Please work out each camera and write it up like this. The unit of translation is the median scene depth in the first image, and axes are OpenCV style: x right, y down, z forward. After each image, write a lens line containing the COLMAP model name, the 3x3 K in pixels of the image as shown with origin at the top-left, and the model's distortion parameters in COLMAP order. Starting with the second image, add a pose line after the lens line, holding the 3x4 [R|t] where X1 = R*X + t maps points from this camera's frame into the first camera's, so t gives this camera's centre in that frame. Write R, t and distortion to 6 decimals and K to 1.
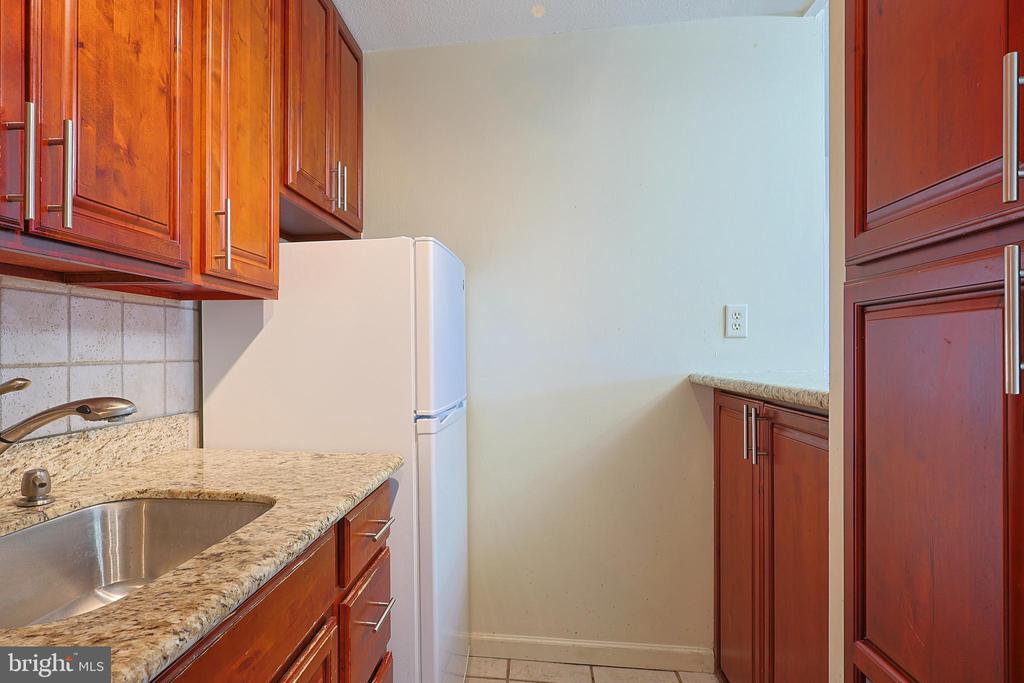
lens RADIAL K [[554.2, 0, 509.5], [0, 554.2, 354.9], [0, 0, 1]] dist [0.000199, -0.000328]
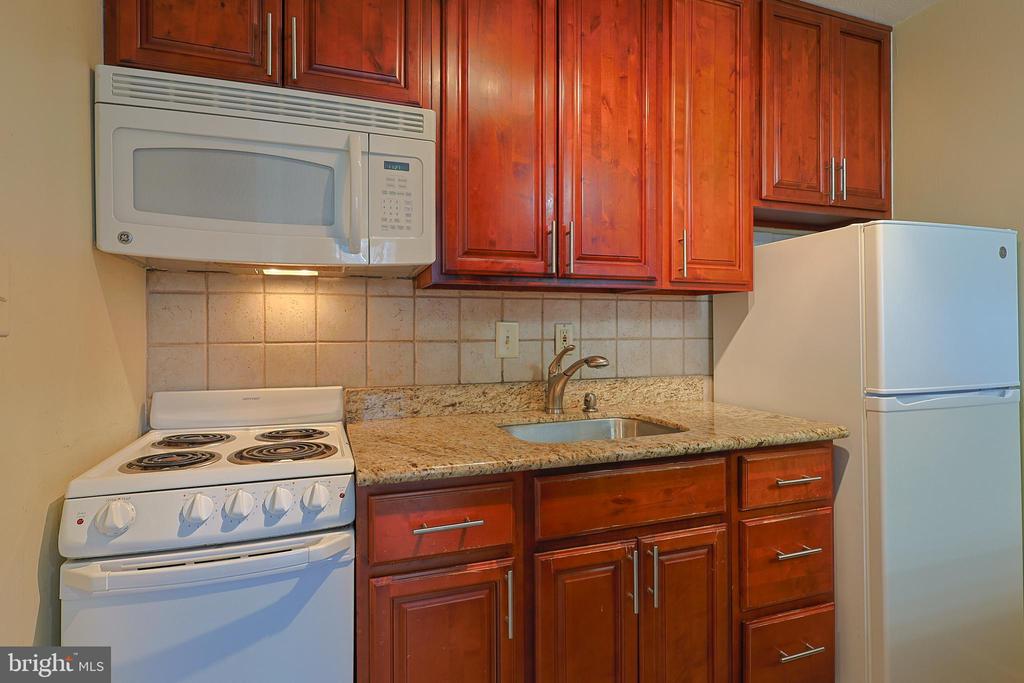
lens RADIAL K [[554.2, 0, 512.6], [0, 554.2, 335.3], [0, 0, 1]] dist [0.000199, -0.000328]
pose [[0.453694, 0.005134, -0.891143, 0.574089], [-0.003804, 0.999985, 0.003824, -0.000527], [0.891149, 0.001655, 0.453707, -0.086518]]
